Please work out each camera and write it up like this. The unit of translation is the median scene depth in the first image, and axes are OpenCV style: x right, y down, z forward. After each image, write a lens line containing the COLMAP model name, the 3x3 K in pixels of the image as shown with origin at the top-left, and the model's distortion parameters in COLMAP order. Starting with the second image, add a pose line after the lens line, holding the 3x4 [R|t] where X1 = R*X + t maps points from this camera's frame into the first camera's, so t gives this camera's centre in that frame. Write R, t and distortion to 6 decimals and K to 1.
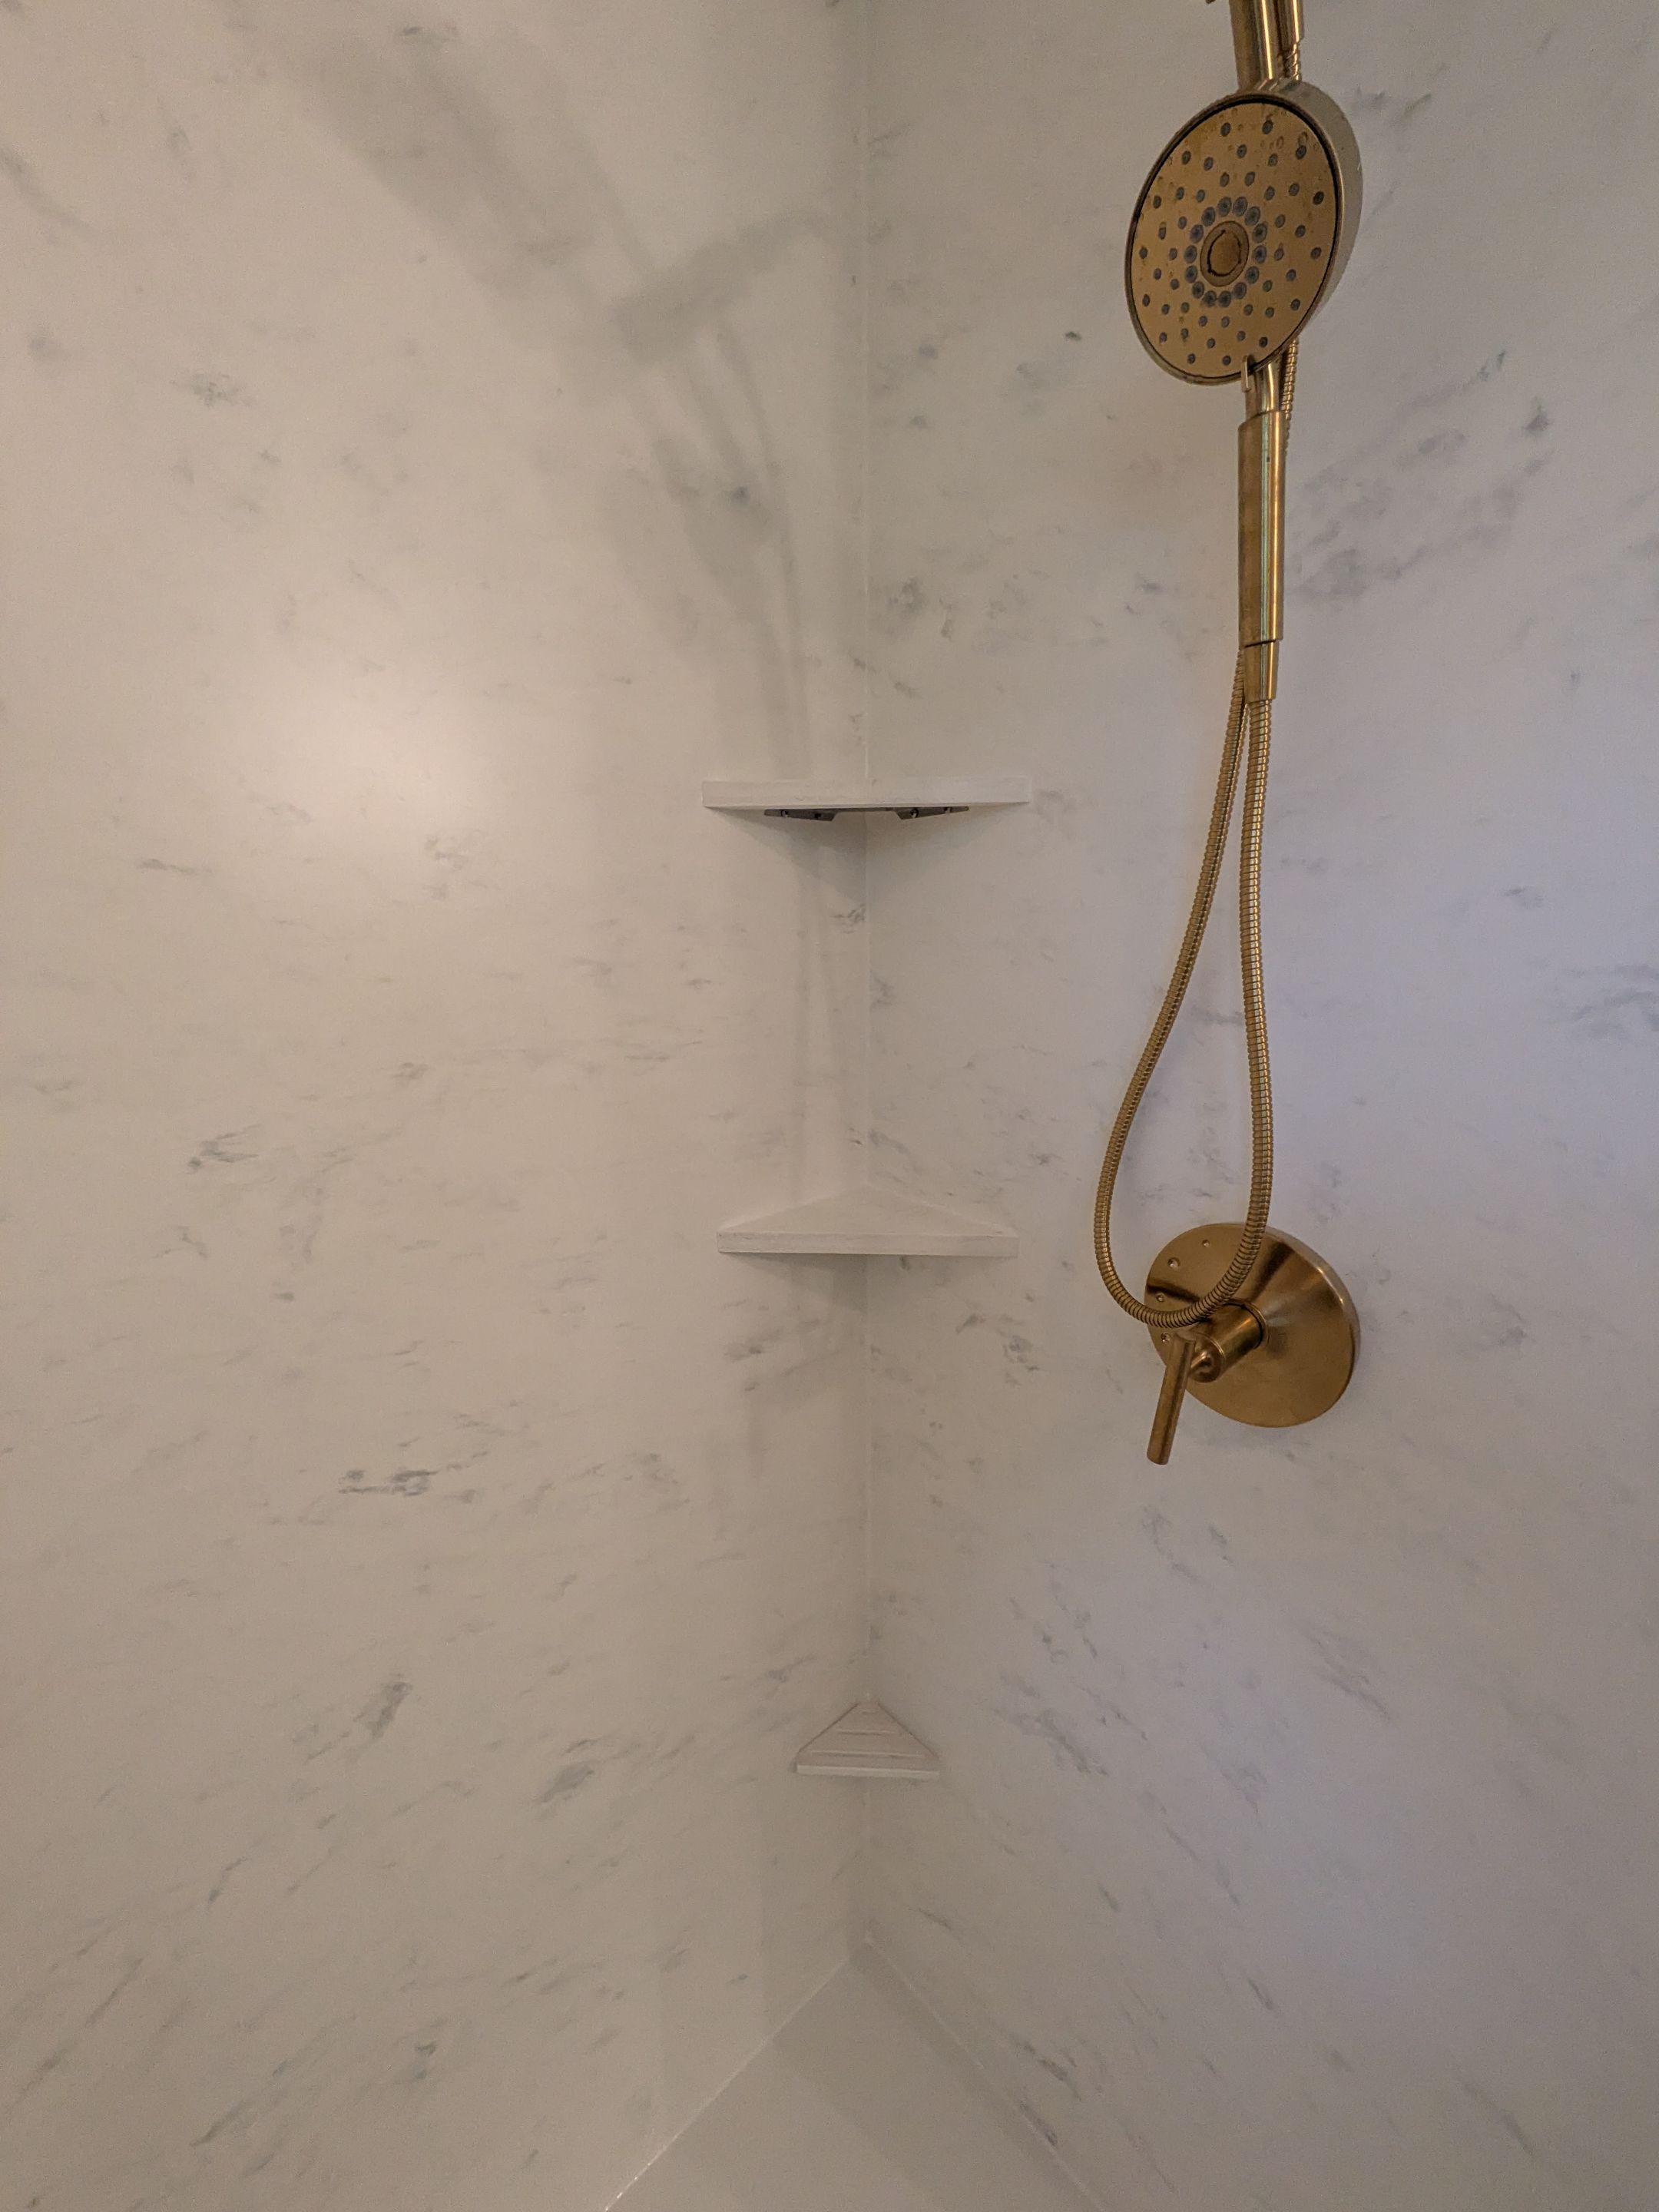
lens RADIAL K [[882.5, 0, 833.7], [0, 882.5, 1109.2], [0, 0, 1]] dist [-0.001587, 0.000485]
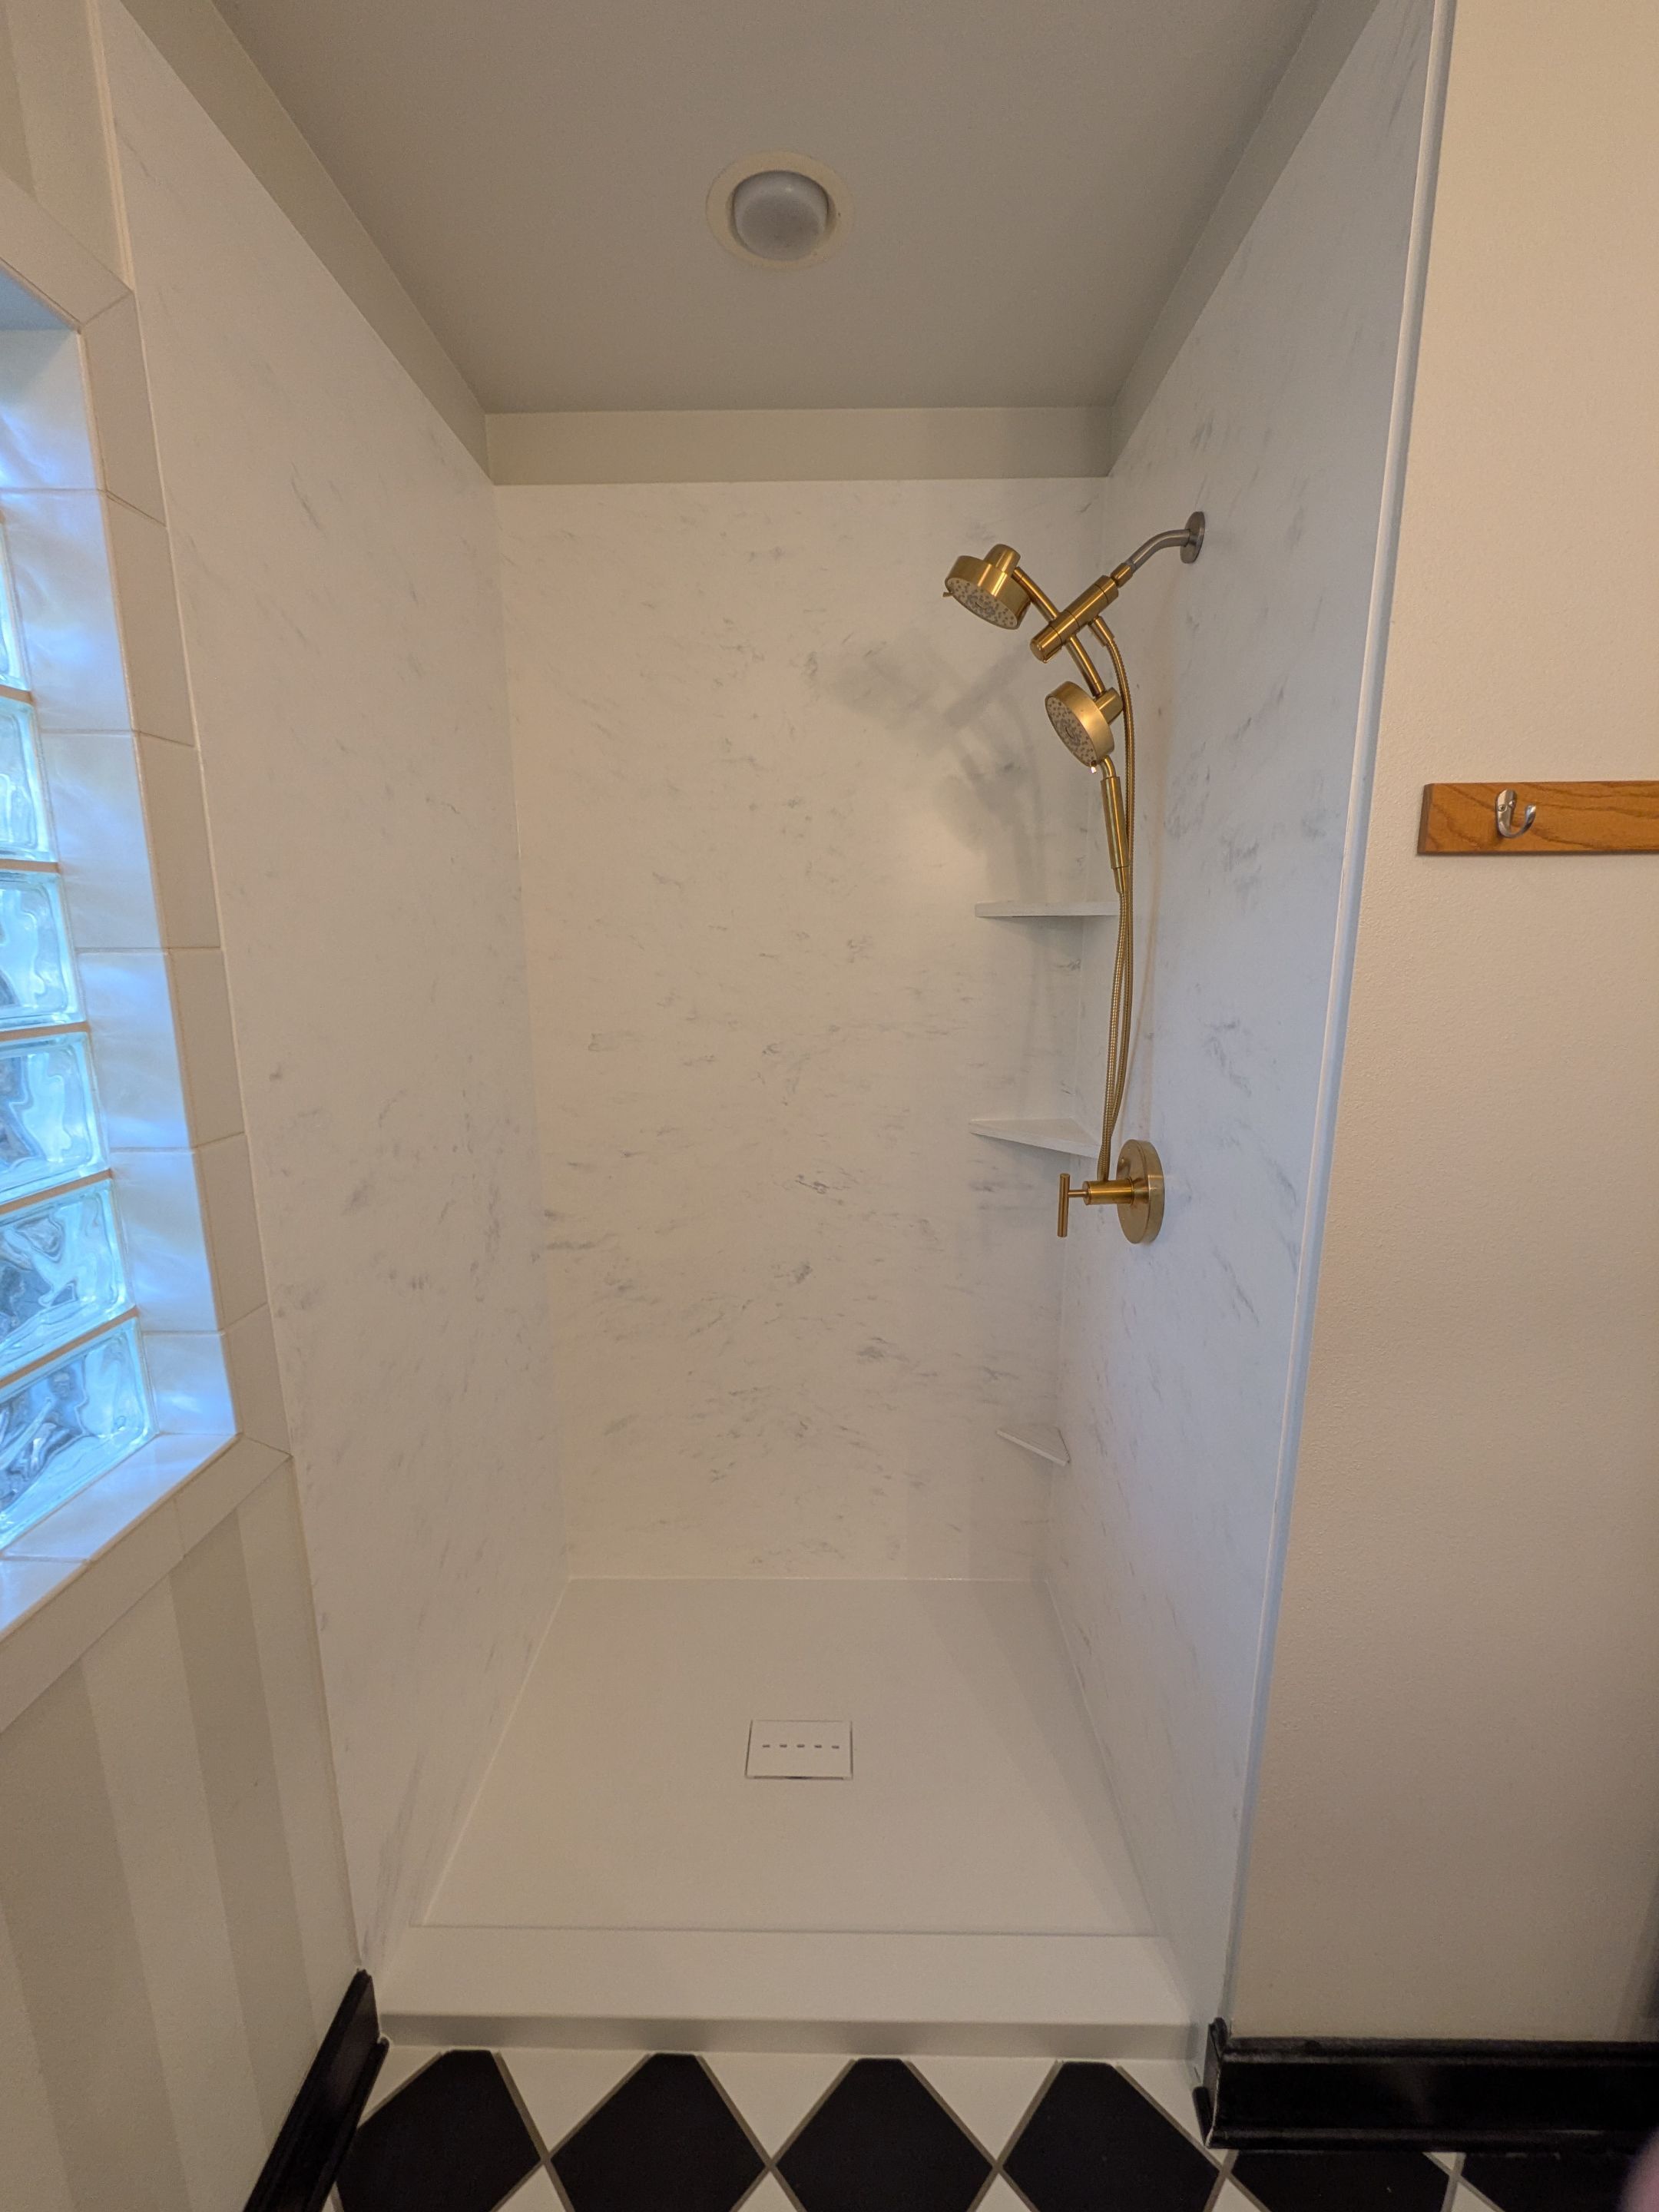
lens RADIAL K [[882.5, 0, 829.0], [0, 882.5, 1108.5], [0, 0, 1]] dist [-0.001587, 0.000485]
pose [[0.736457, 0.142831, -0.661234, 1.049771], [-0.129743, 0.989133, 0.069157, 0.011145], [0.663926, 0.034859, 0.746985, -0.792225]]
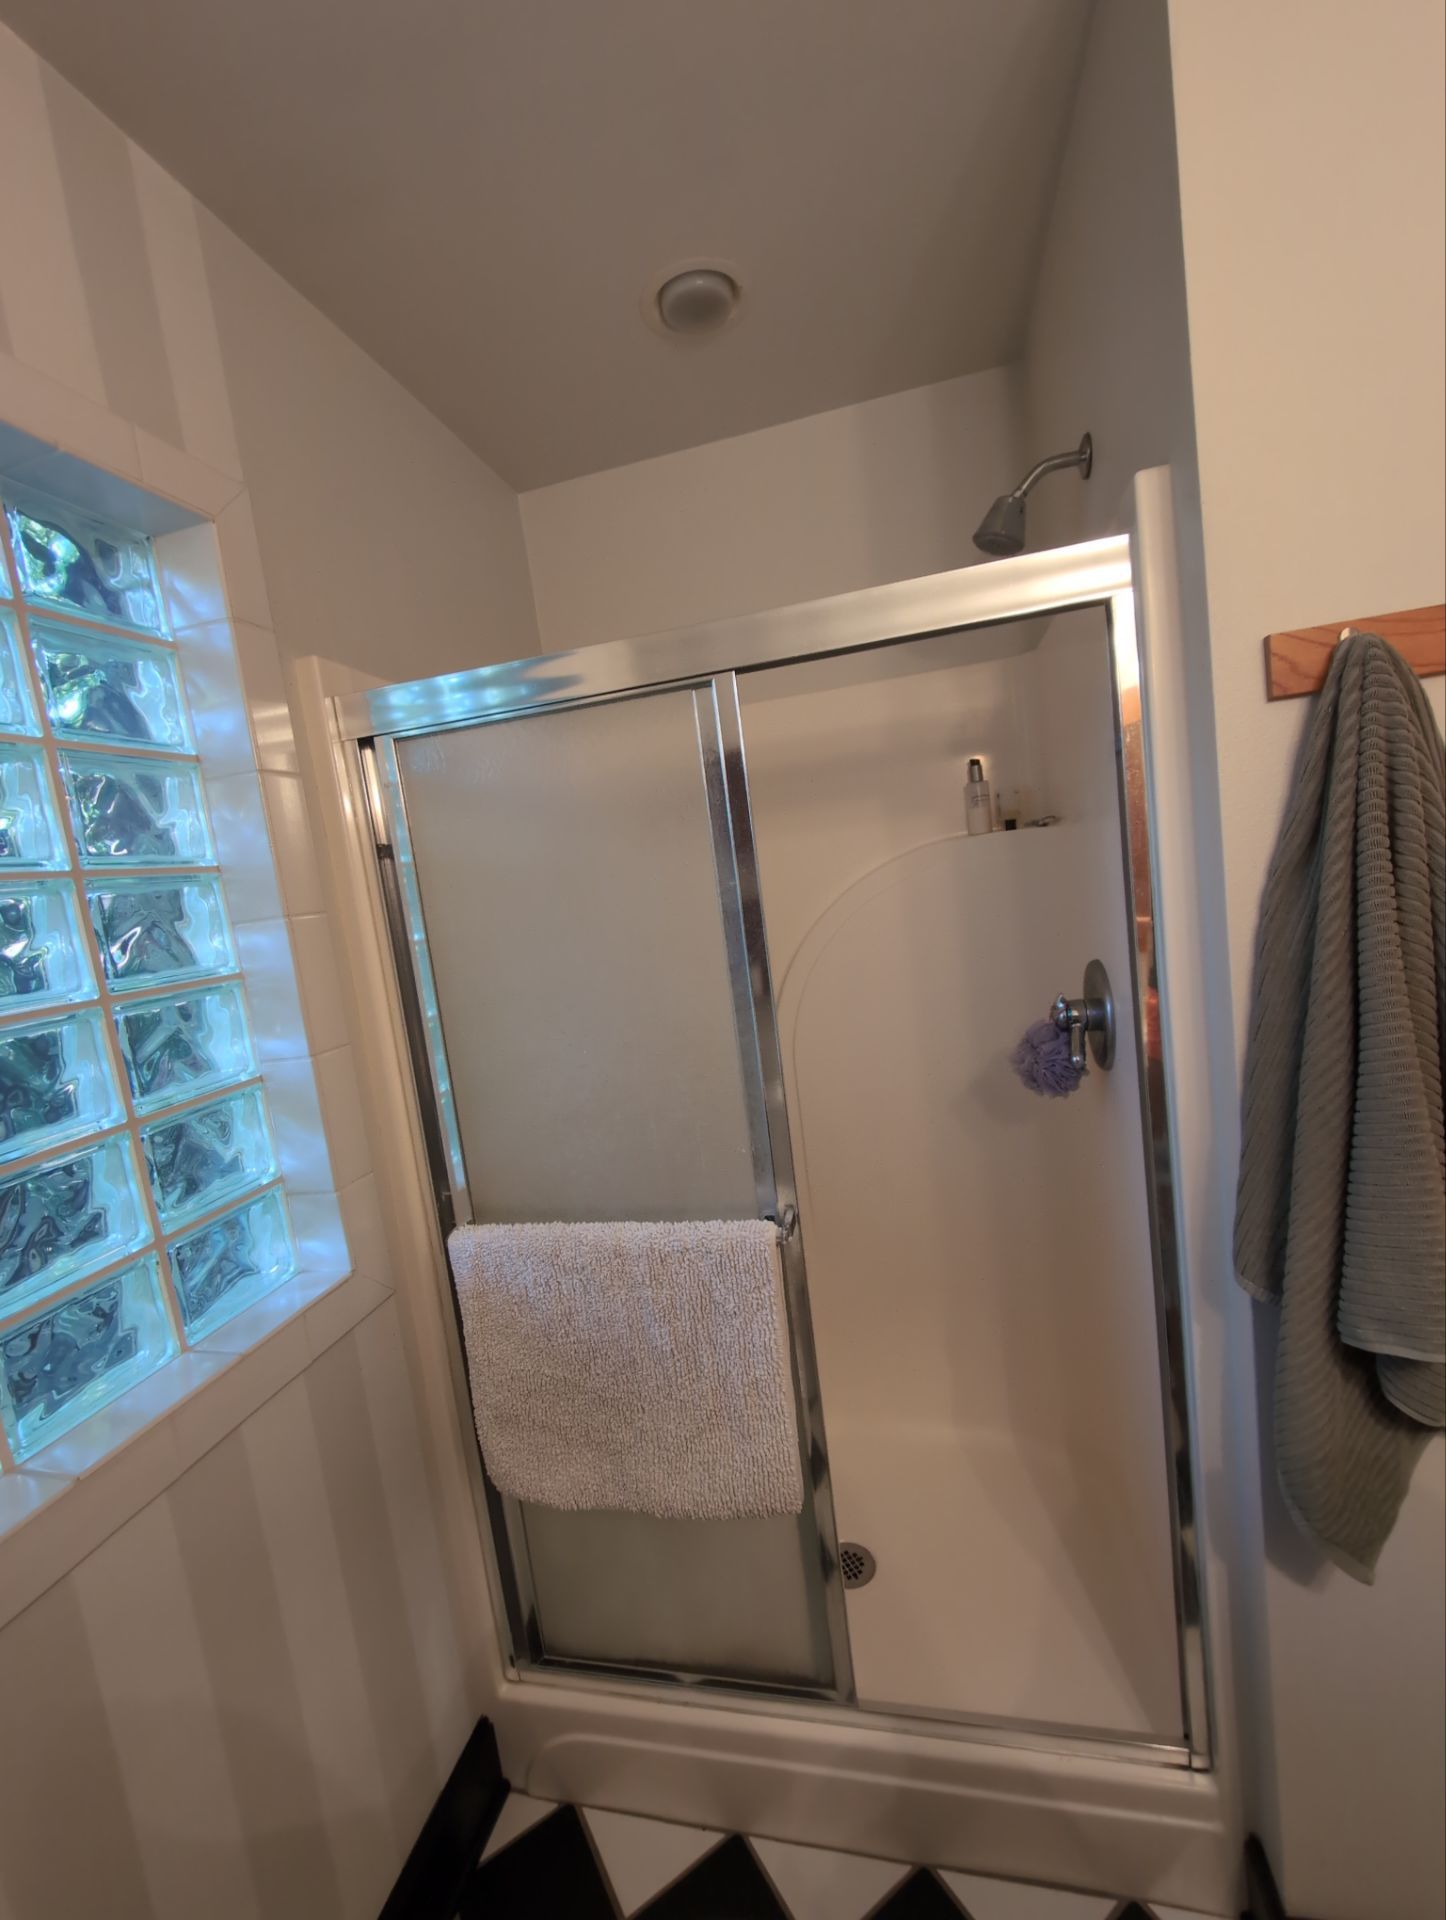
lens RADIAL K [[795.0, 0, 722.5], [0, 795.0, 954.4], [0, 0, 1]] dist [-0.004214, -0.000816]
pose [[0.570635, 0.026794, -0.820767, 1.235603], [-0.029097, 0.999500, 0.012399, 0.022987], [0.820688, 0.016806, 0.571129, -0.712478]]
